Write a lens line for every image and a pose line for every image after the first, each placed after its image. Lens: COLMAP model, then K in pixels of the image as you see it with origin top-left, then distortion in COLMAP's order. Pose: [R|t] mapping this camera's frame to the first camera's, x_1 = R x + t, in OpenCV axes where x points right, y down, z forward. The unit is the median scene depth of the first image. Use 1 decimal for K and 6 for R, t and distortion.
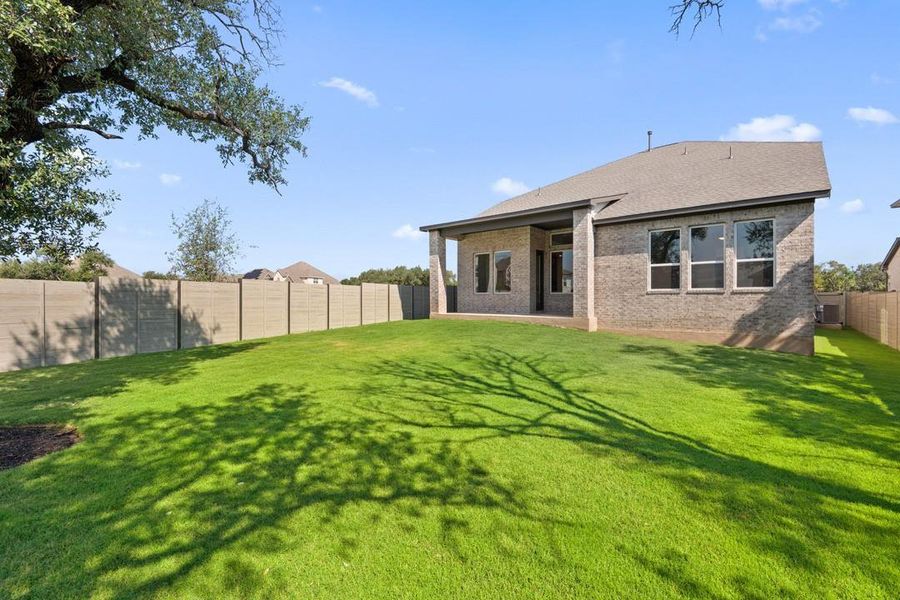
lens RADIAL K [[409.6, 0, 449.5], [0, 409.6, 300.6], [0, 0, 1]] dist [0.001353, -0.005246]
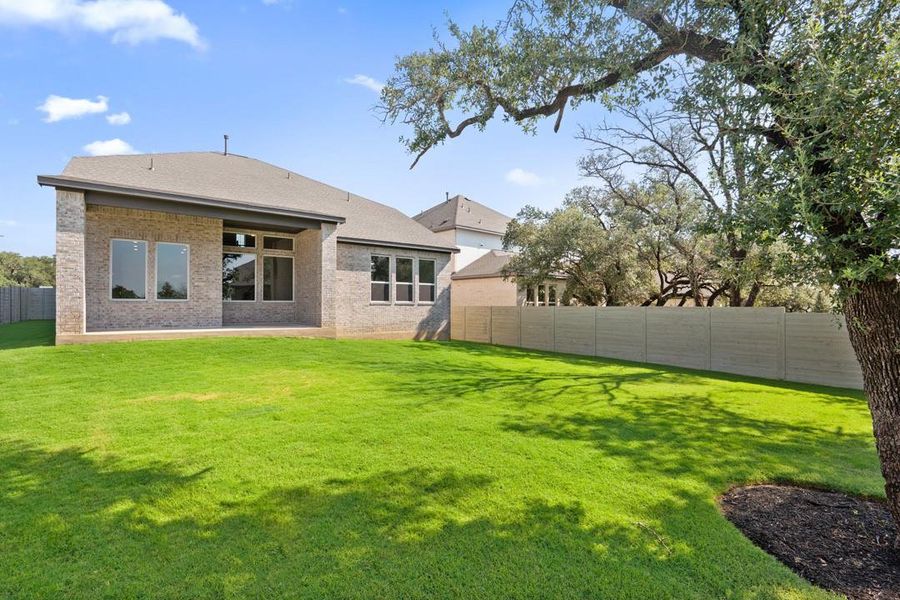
lens RADIAL K [[409.6, 0, 449.5], [0, 409.6, 300.6], [0, 0, 1]] dist [0.001353, -0.005246]
pose [[0.207165, 0.010168, 0.978253, -0.694251], [-0.004910, 0.999944, -0.009354, -0.019189], [-0.978294, -0.002865, 0.207204, 0.520850]]
